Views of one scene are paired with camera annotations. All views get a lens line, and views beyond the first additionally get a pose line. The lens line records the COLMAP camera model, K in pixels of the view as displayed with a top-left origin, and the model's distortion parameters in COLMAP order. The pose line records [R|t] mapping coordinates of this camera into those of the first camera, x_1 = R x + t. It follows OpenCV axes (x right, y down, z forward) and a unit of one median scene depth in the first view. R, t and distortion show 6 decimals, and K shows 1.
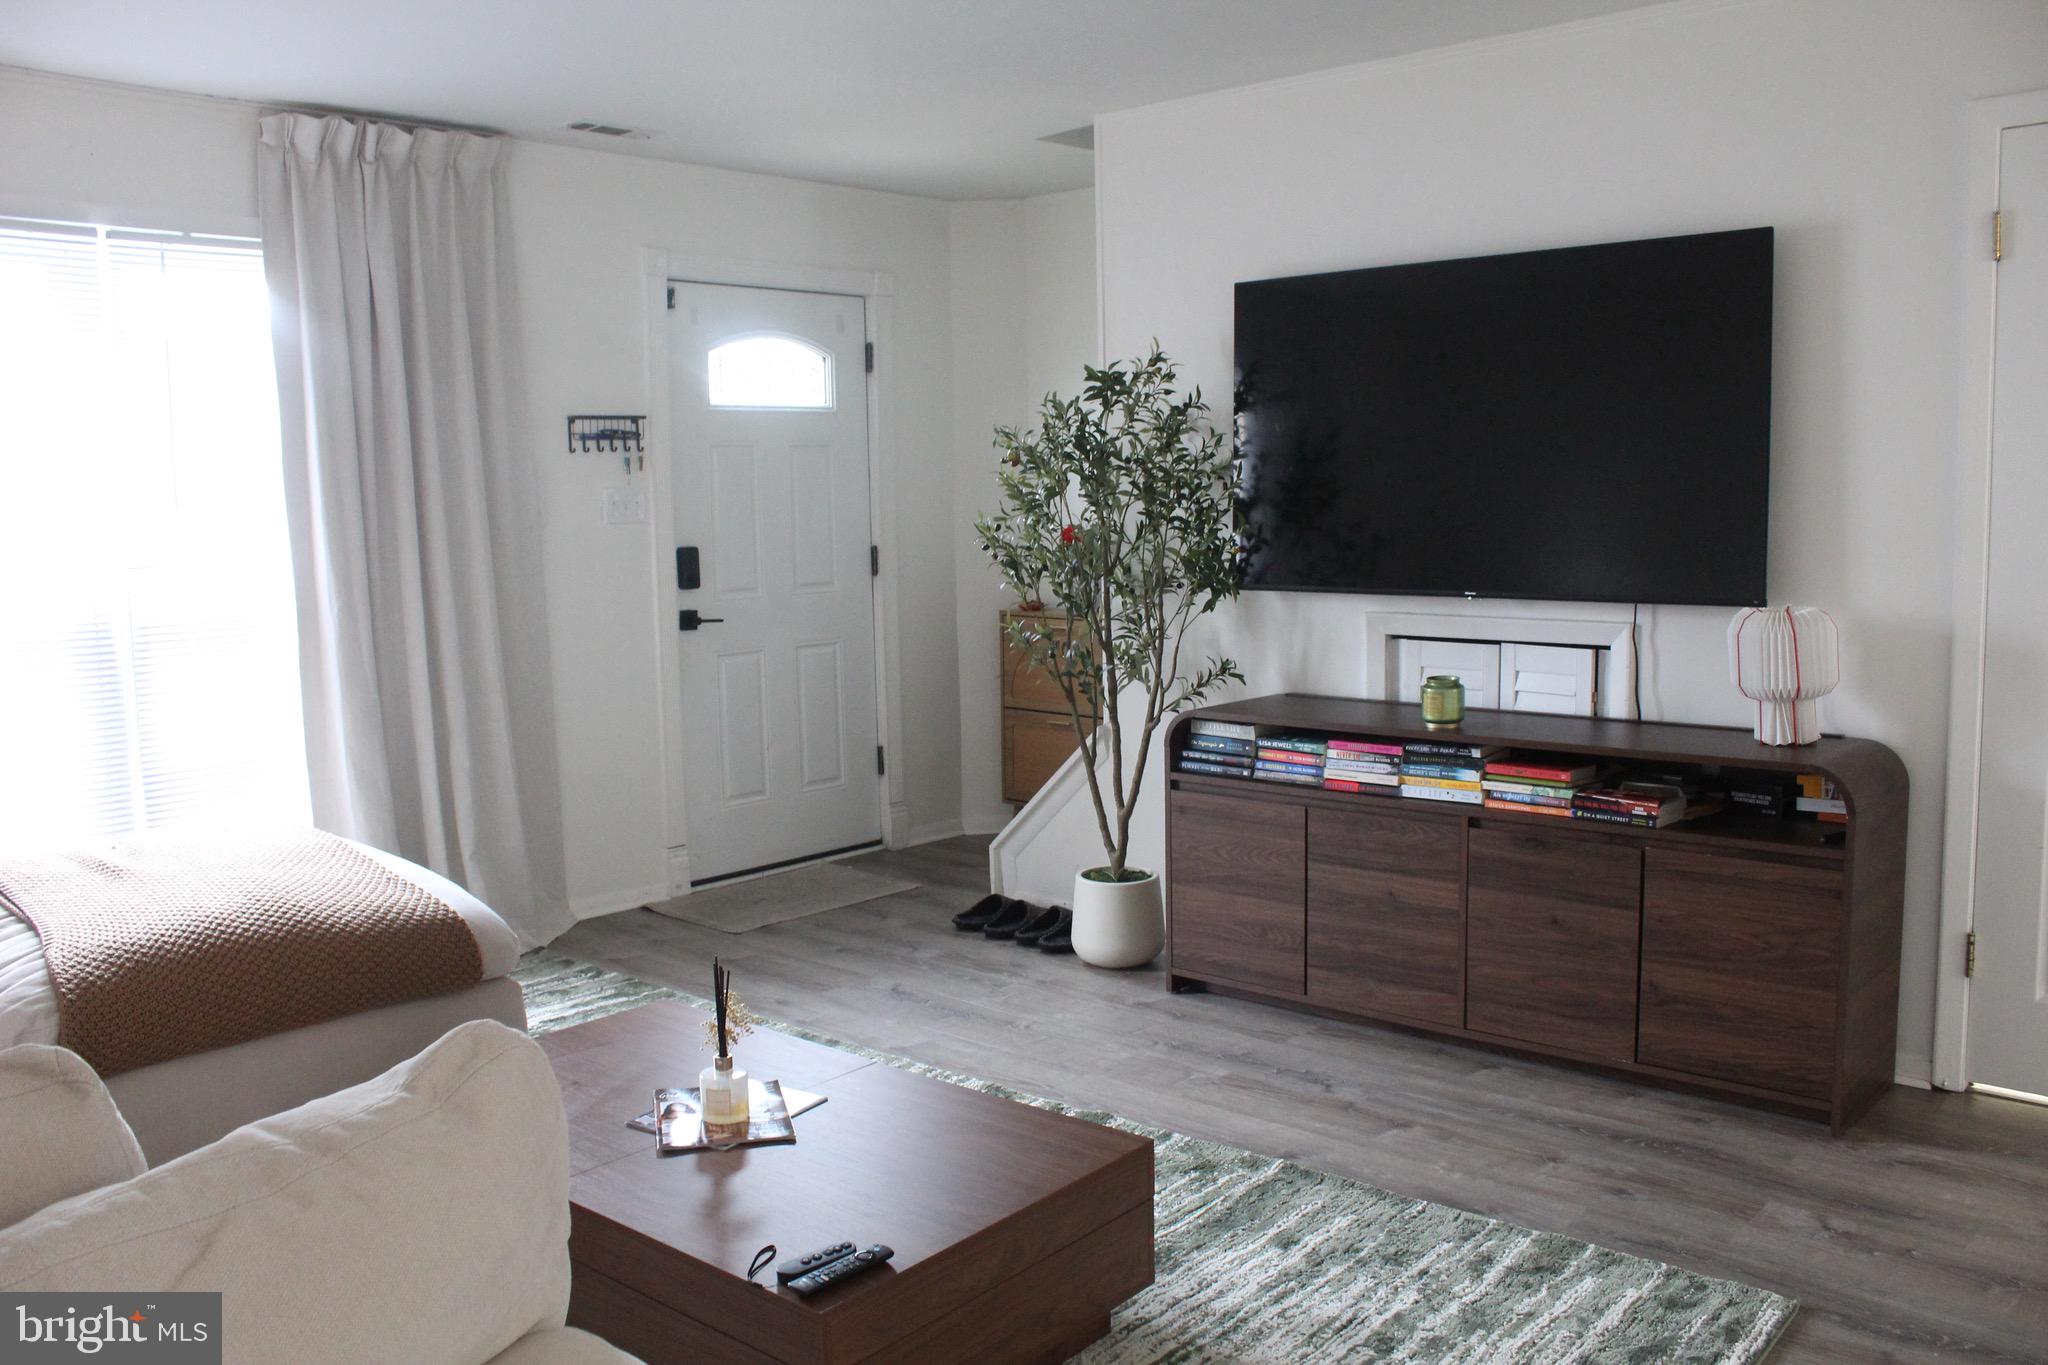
lens RADIAL K [[1716.2, 0, 1023.3], [0, 1716.2, 677.2], [0, 0, 1]] dist [-0.019149, 0.019740]
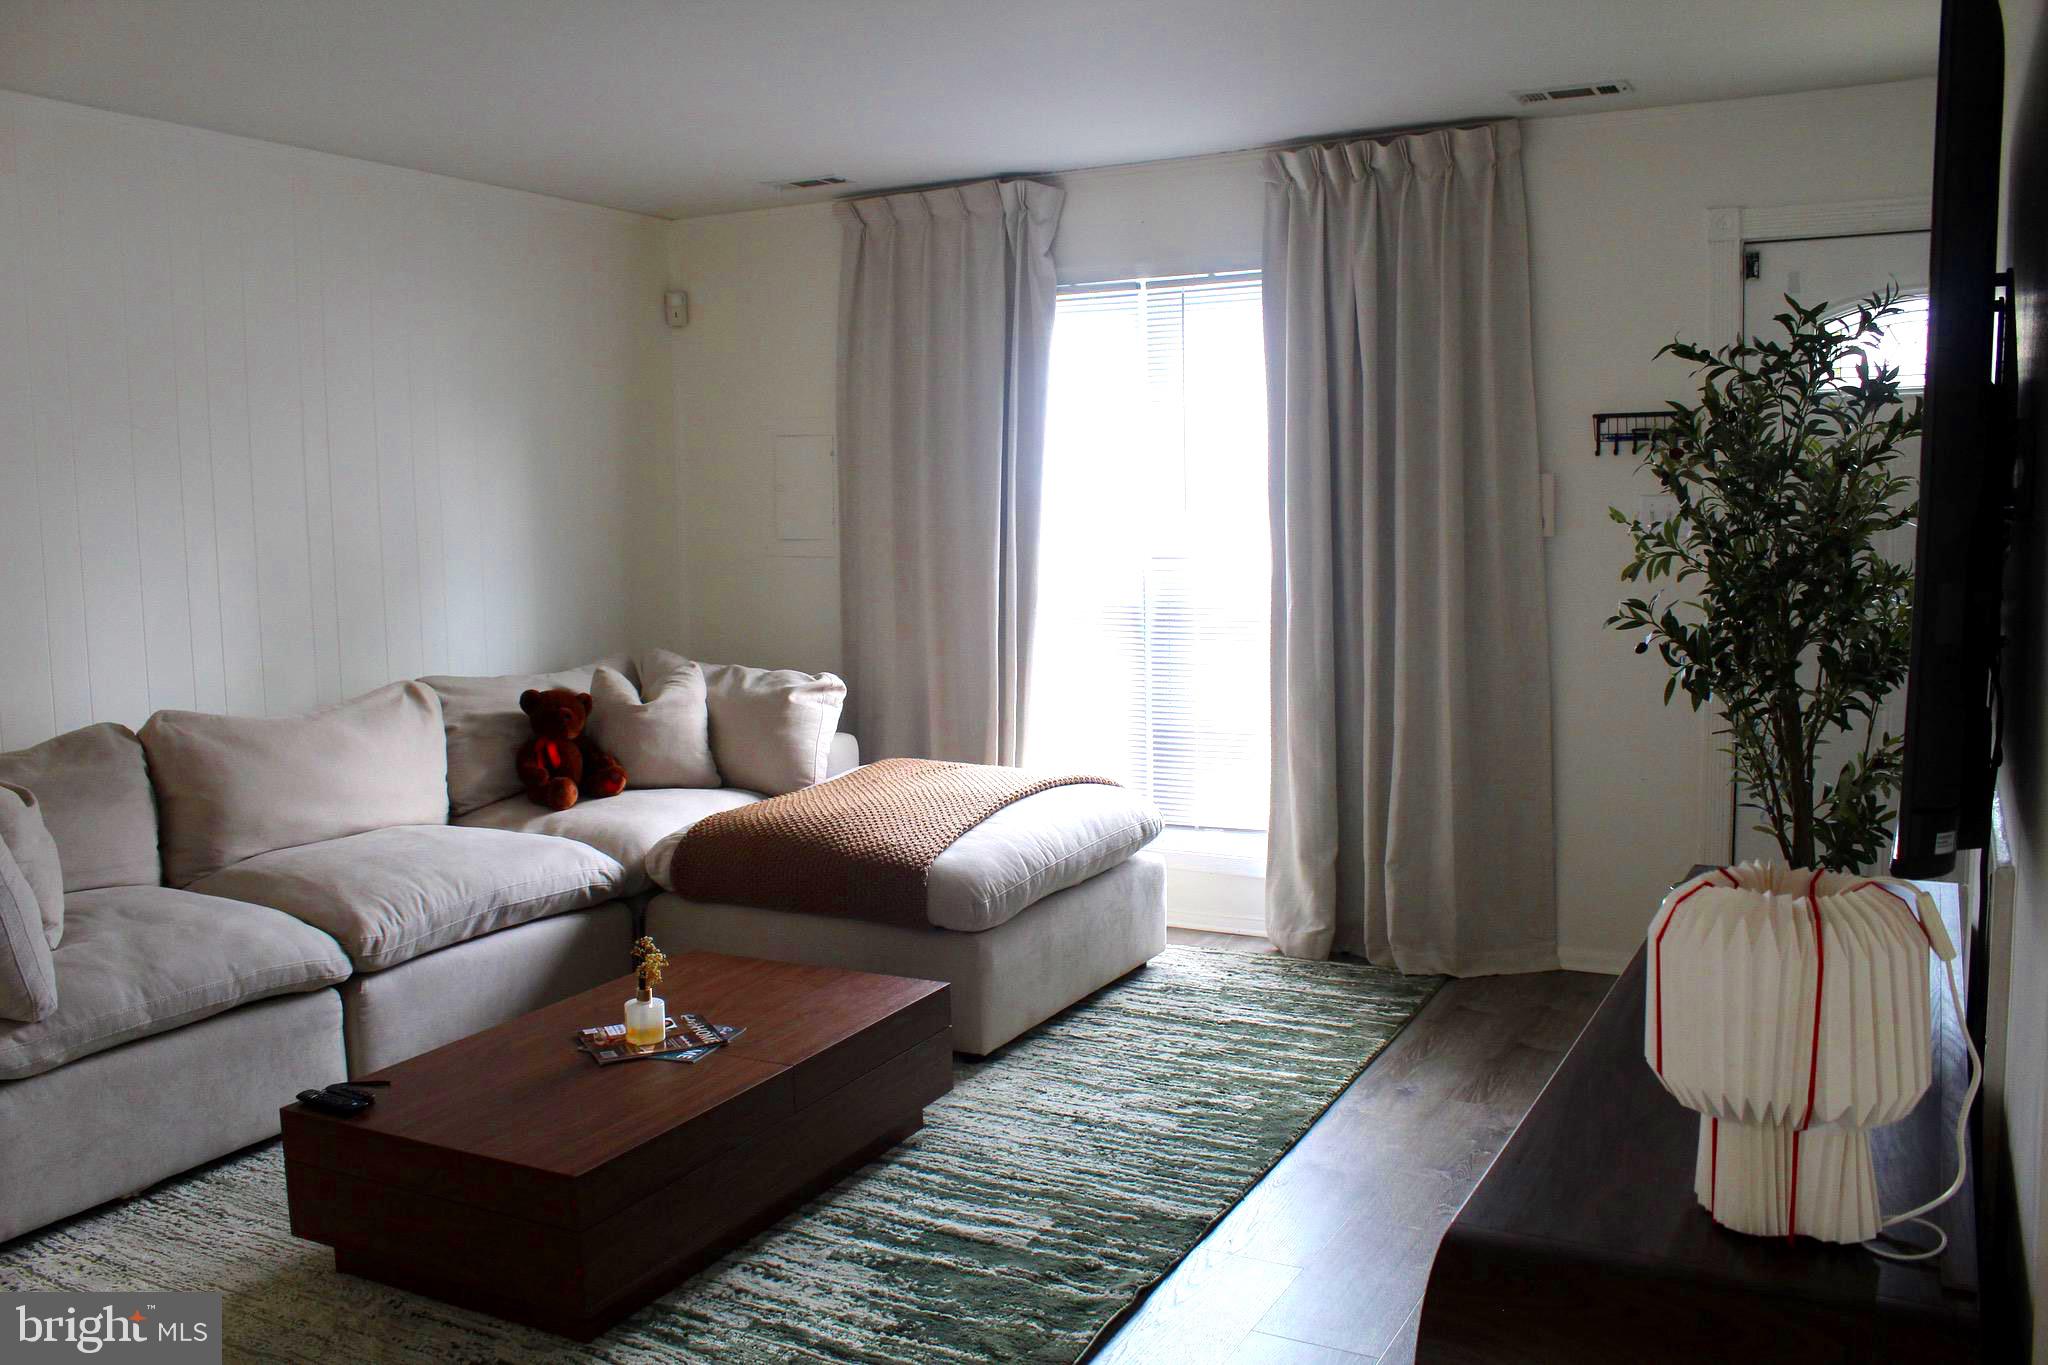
lens RADIAL K [[1716.2, 0, 1021.9], [0, 1716.2, 677.0], [0, 0, 1]] dist [-0.019149, 0.019740]
pose [[0.287125, 0.117434, -0.950667, 0.543667], [-0.103382, 0.990459, 0.091126, -0.070670], [0.952298, 0.072118, 0.296526, 0.482476]]
